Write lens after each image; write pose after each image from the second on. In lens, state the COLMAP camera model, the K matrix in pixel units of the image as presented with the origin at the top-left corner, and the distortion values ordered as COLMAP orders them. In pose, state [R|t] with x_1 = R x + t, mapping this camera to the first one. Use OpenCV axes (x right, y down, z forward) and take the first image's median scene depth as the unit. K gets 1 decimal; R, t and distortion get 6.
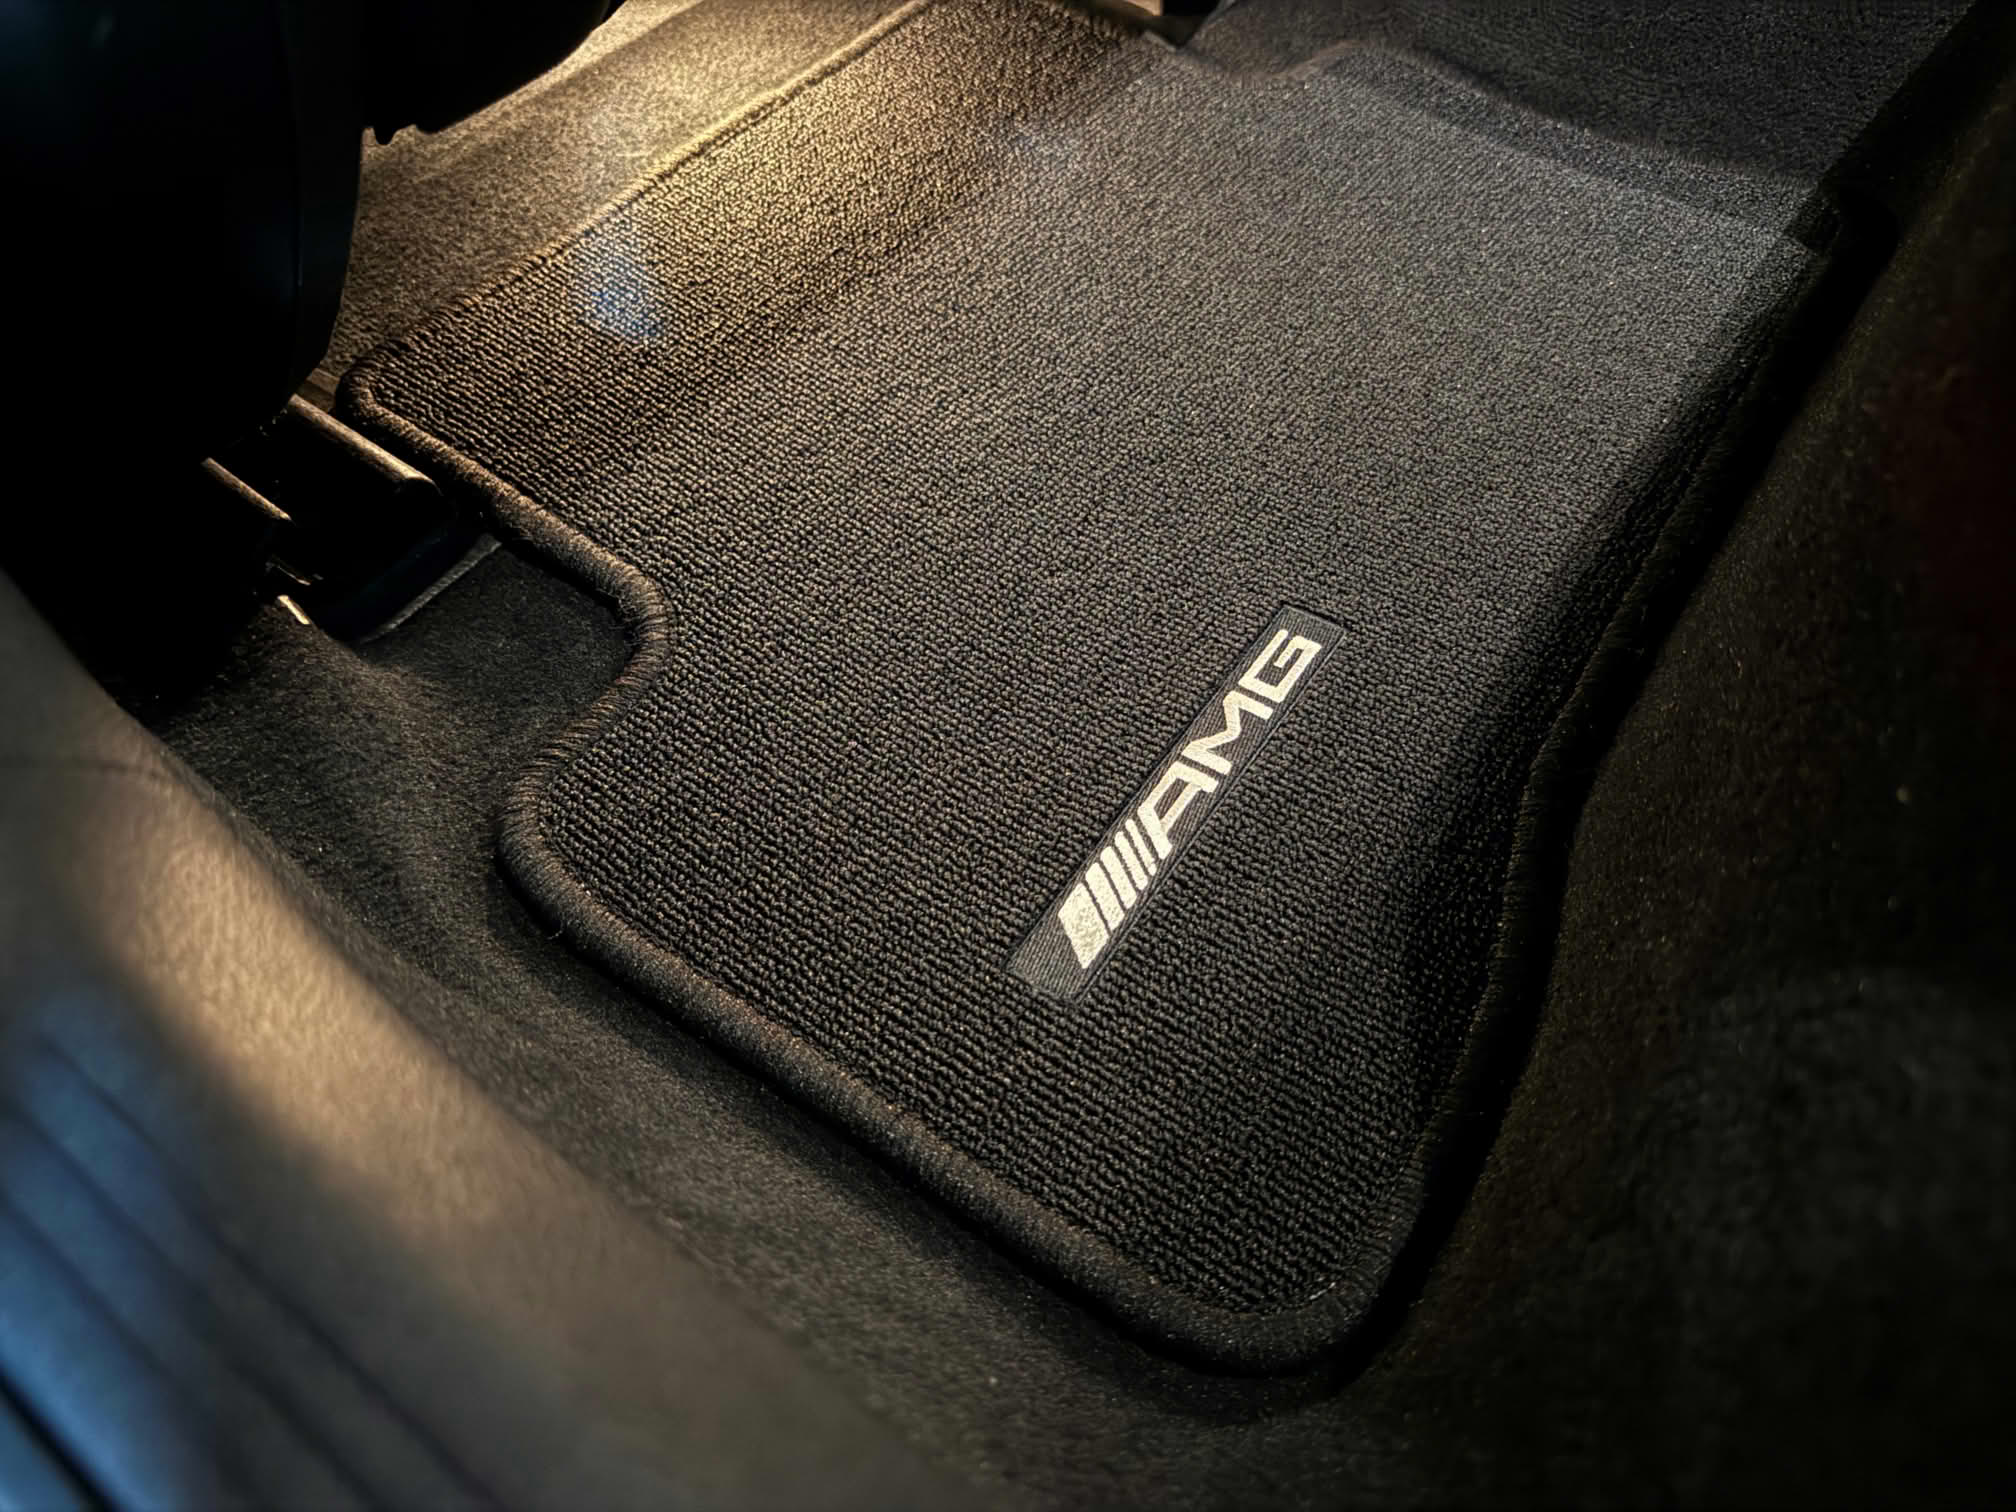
lens RADIAL K [[1430.6, 0, 1015.7], [0, 1430.6, 753.3], [0, 0, 1]] dist [0.010284, -0.021098]
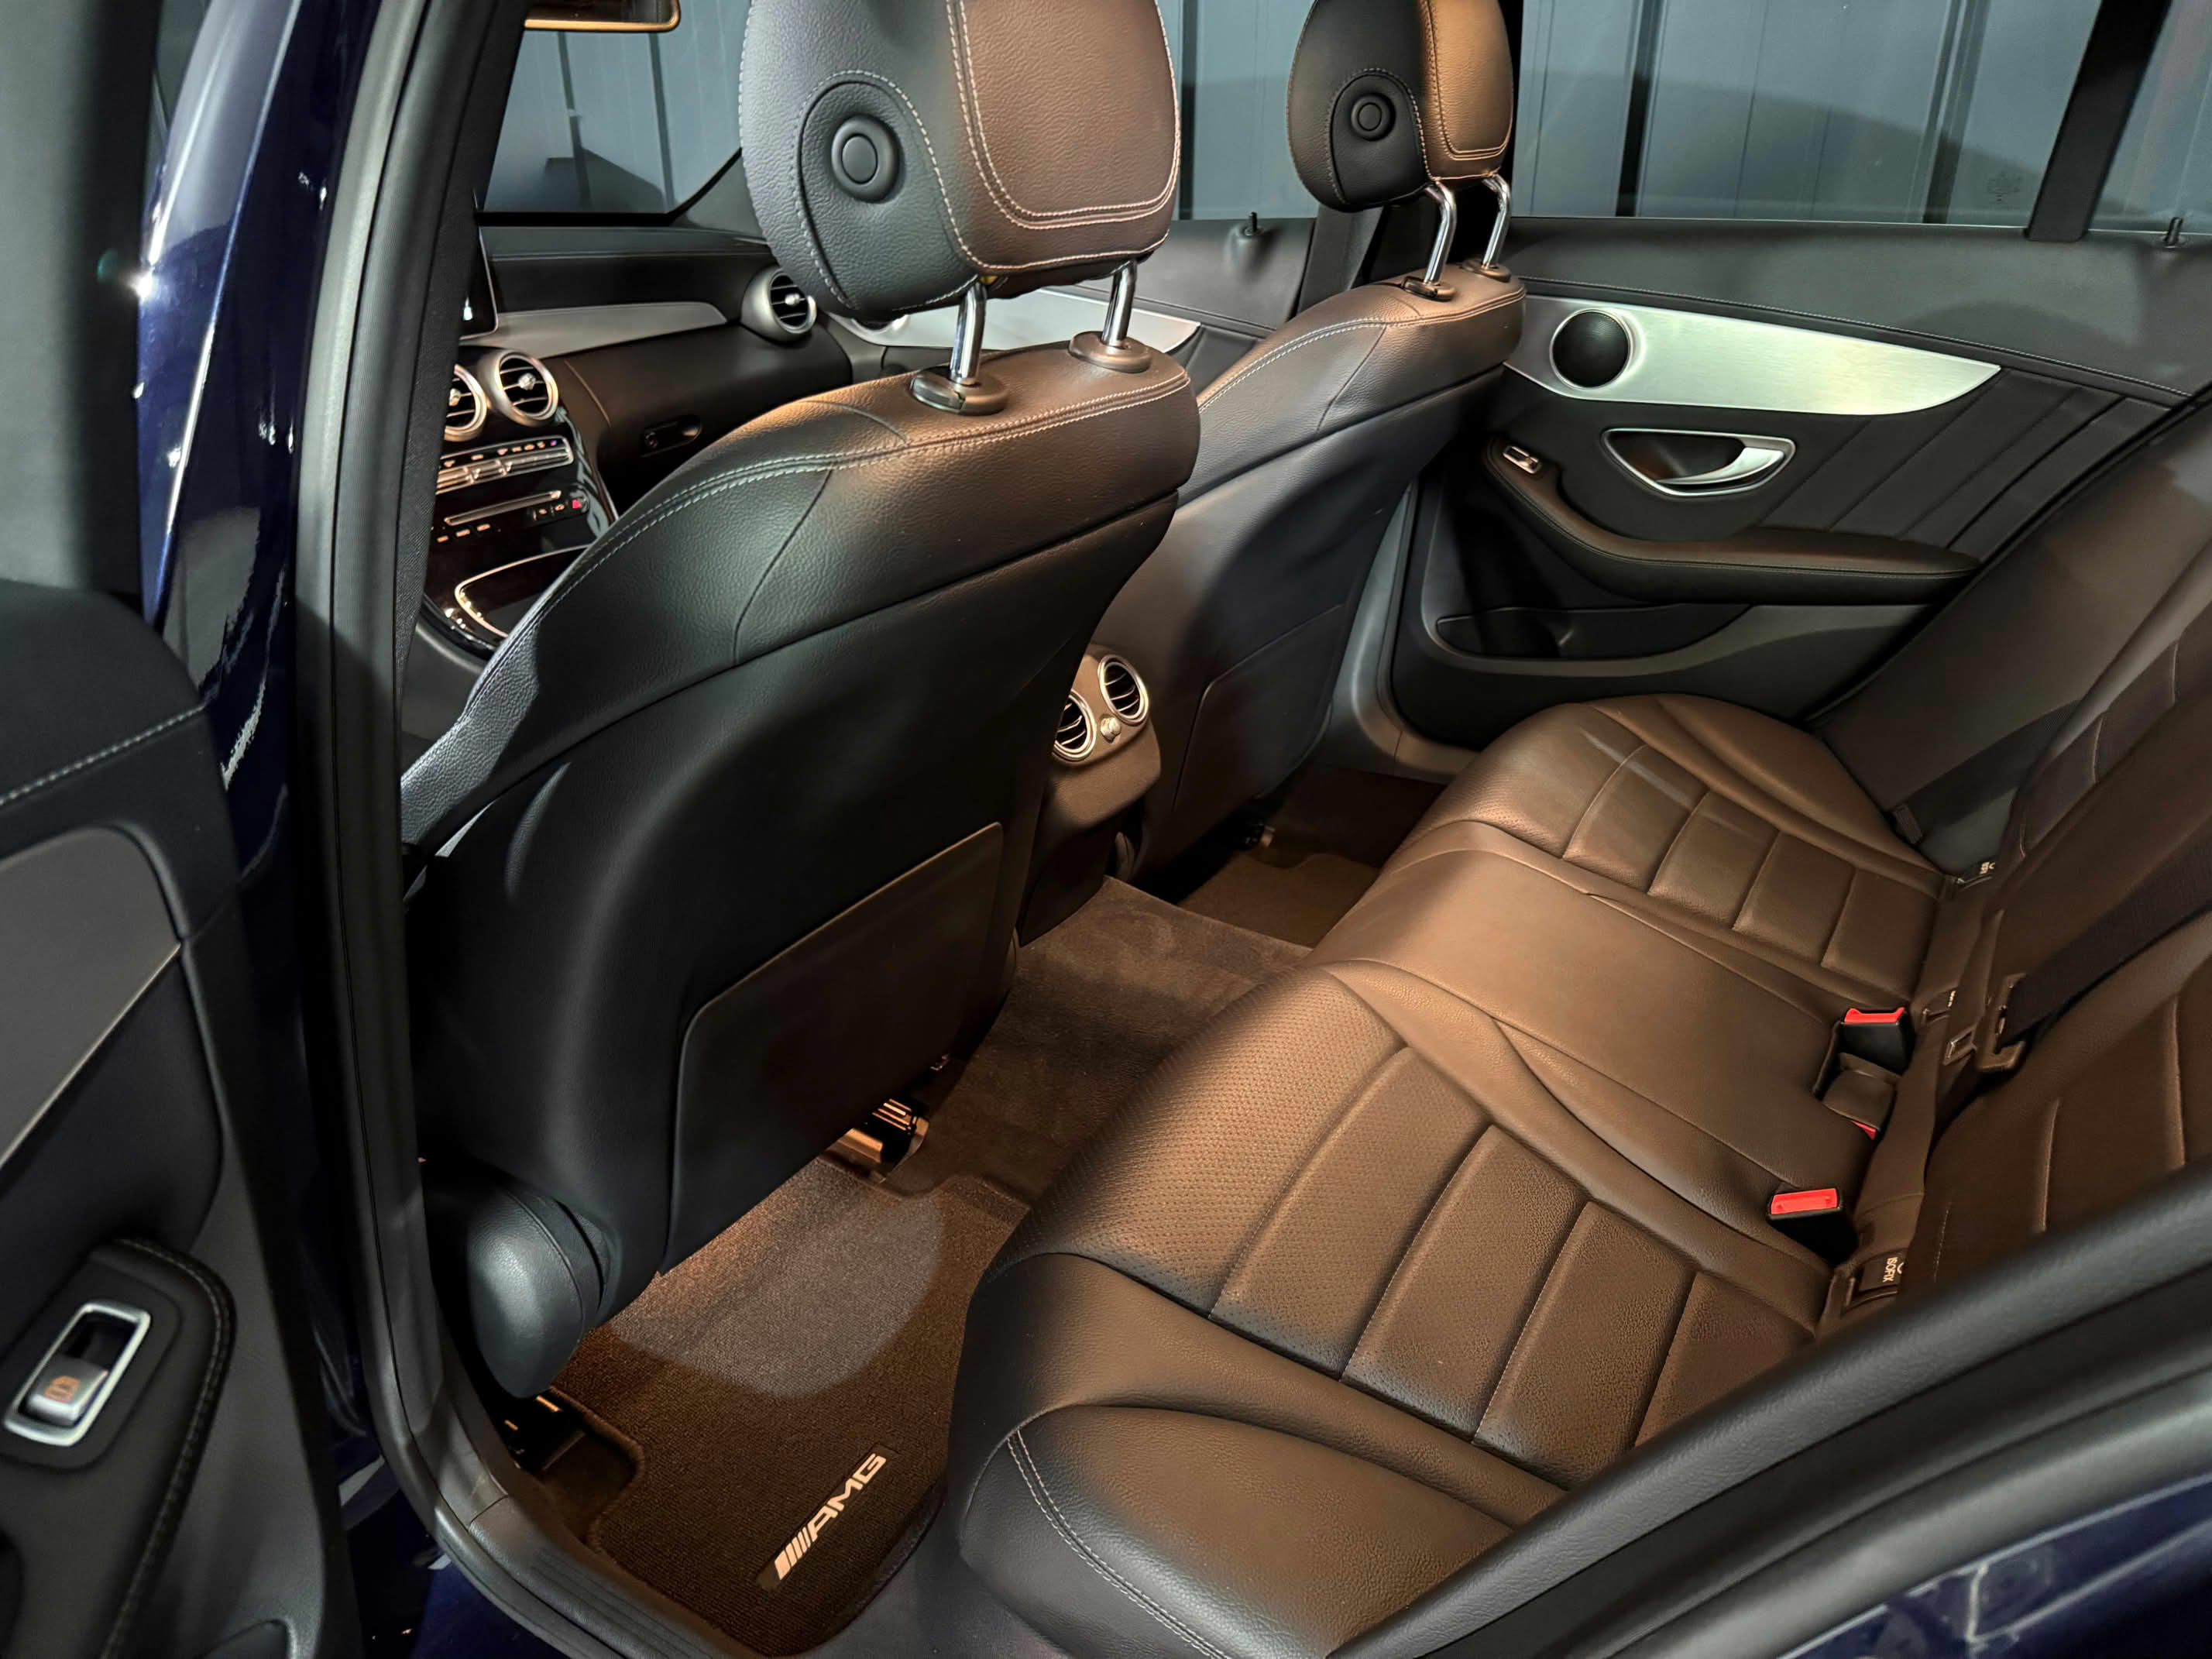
lens RADIAL K [[1569.7, 0, 1114.5], [0, 1569.7, 826.6], [0, 0, 1]] dist [0.010284, -0.021098]
pose [[0.995966, -0.010191, 0.089154, 0.418414], [0.047838, 0.900874, -0.431436, 0.162932], [-0.075920, 0.433960, 0.897728, -2.434854]]
